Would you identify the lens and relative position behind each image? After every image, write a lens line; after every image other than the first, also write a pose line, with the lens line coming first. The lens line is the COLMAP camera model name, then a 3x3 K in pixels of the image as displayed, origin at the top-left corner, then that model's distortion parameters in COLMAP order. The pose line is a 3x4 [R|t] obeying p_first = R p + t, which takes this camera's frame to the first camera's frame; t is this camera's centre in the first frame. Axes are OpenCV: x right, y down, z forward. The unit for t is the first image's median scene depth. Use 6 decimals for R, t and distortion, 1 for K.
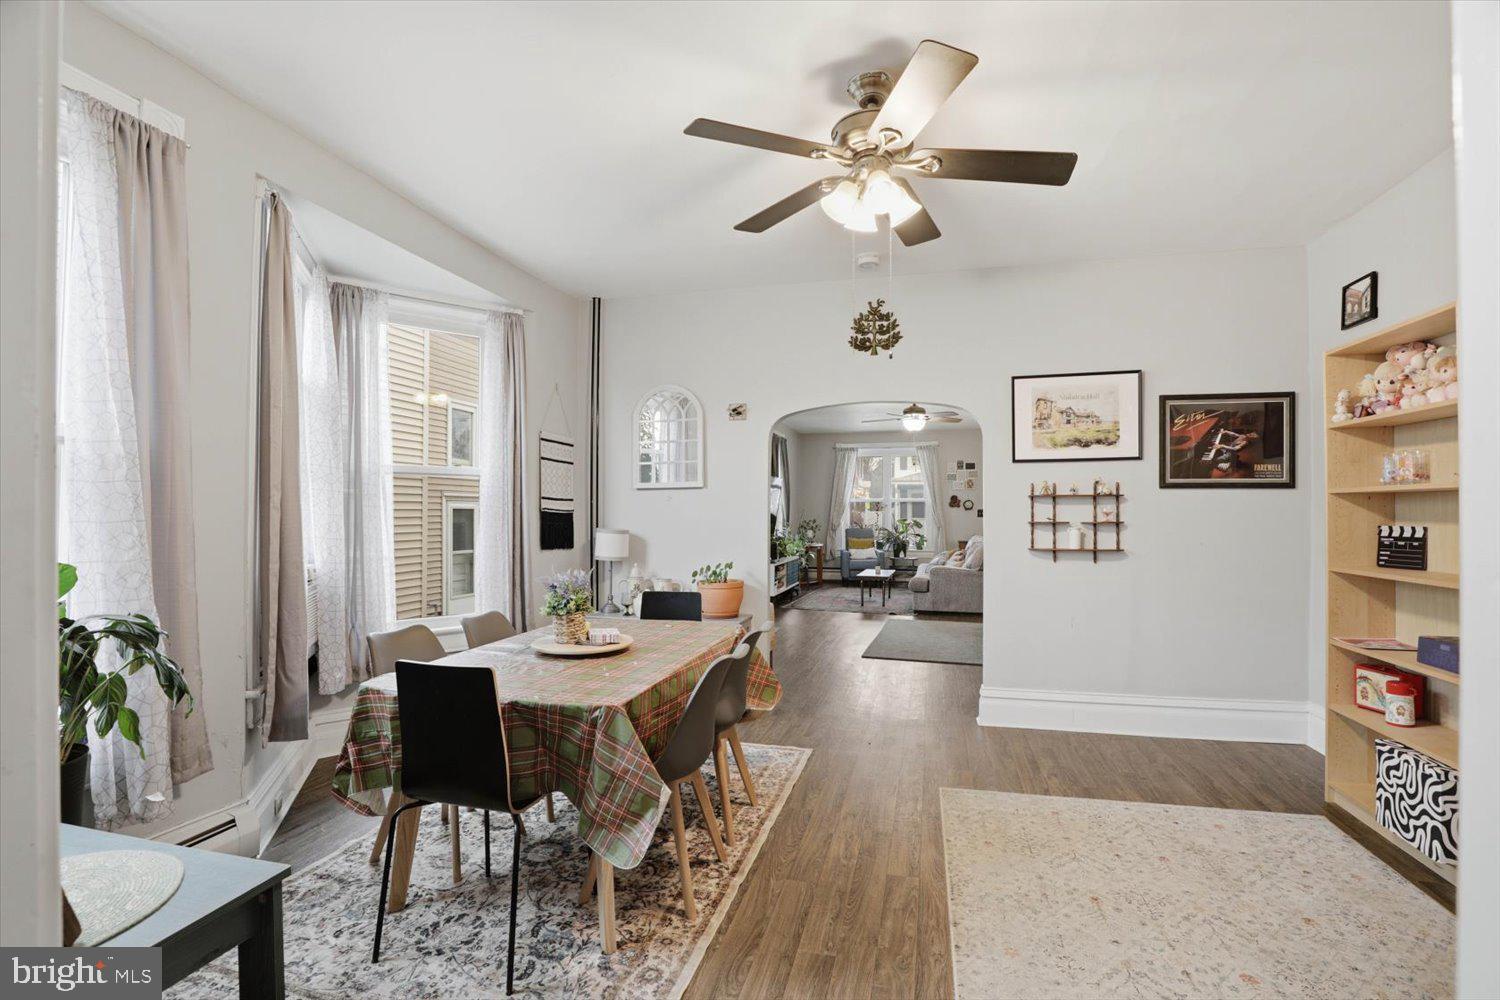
lens RADIAL K [[681.0, 0, 755.0], [0, 681.0, 518.6], [0, 0, 1]] dist [-0.029400, 0.001332]
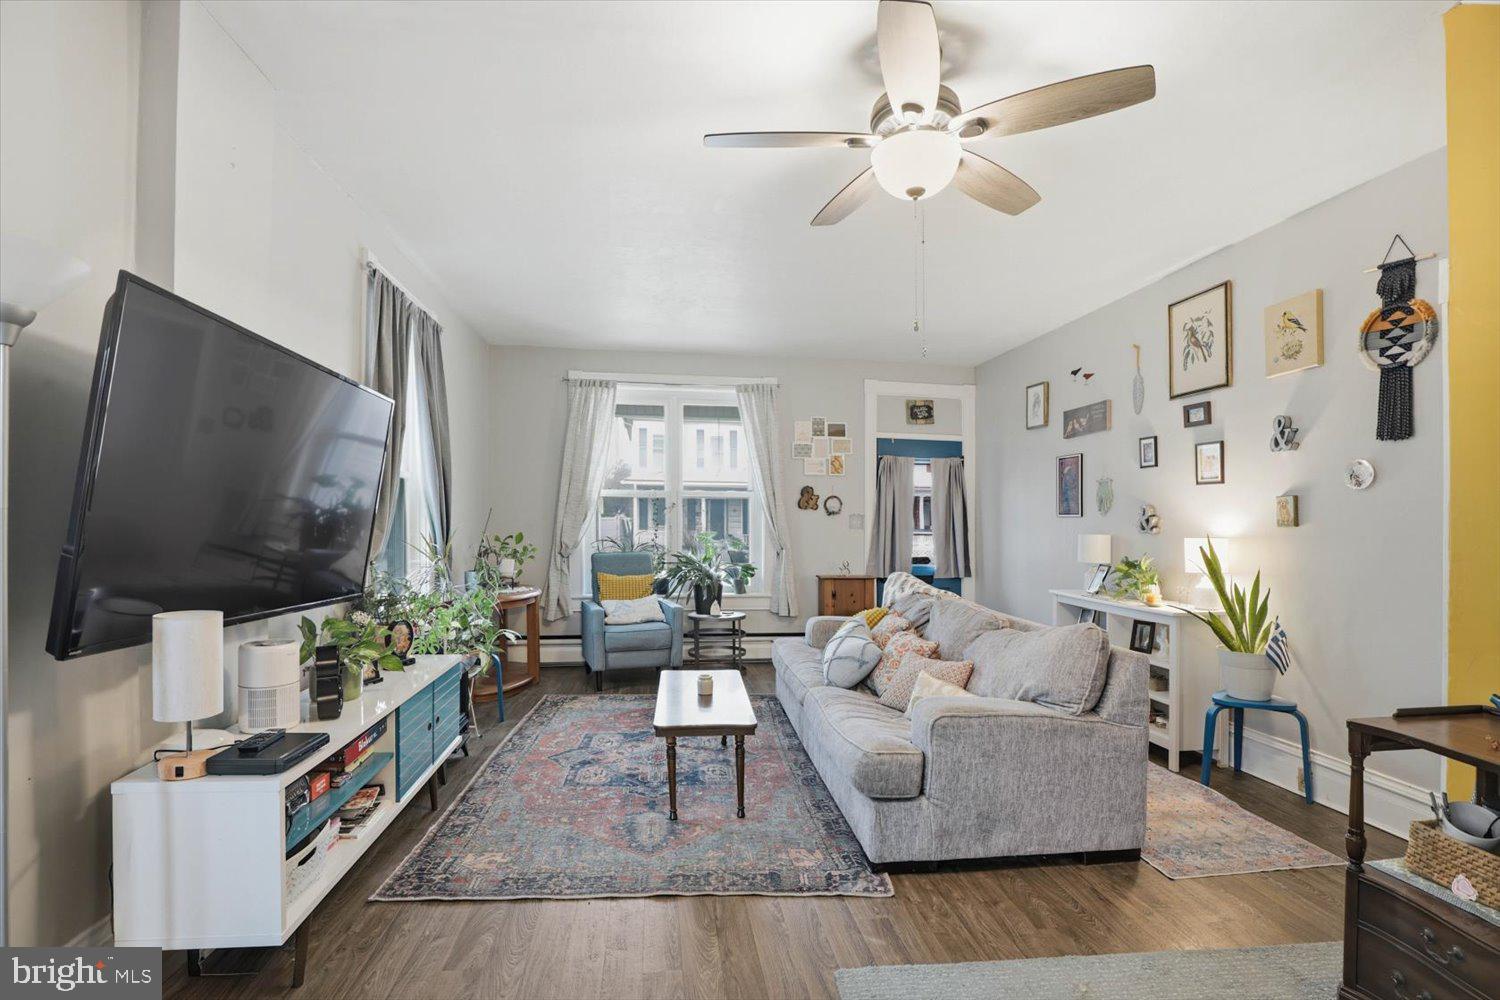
lens RADIAL K [[685.5, 0, 749.6], [0, 685.5, 506.0], [0, 0, 1]] dist [-0.028432, 0.000157]
pose [[0.923292, 0.010311, 0.383961, 0.157824], [0.001276, 0.999552, -0.029909, -0.011542], [-0.384097, 0.028105, 0.922865, 1.576473]]
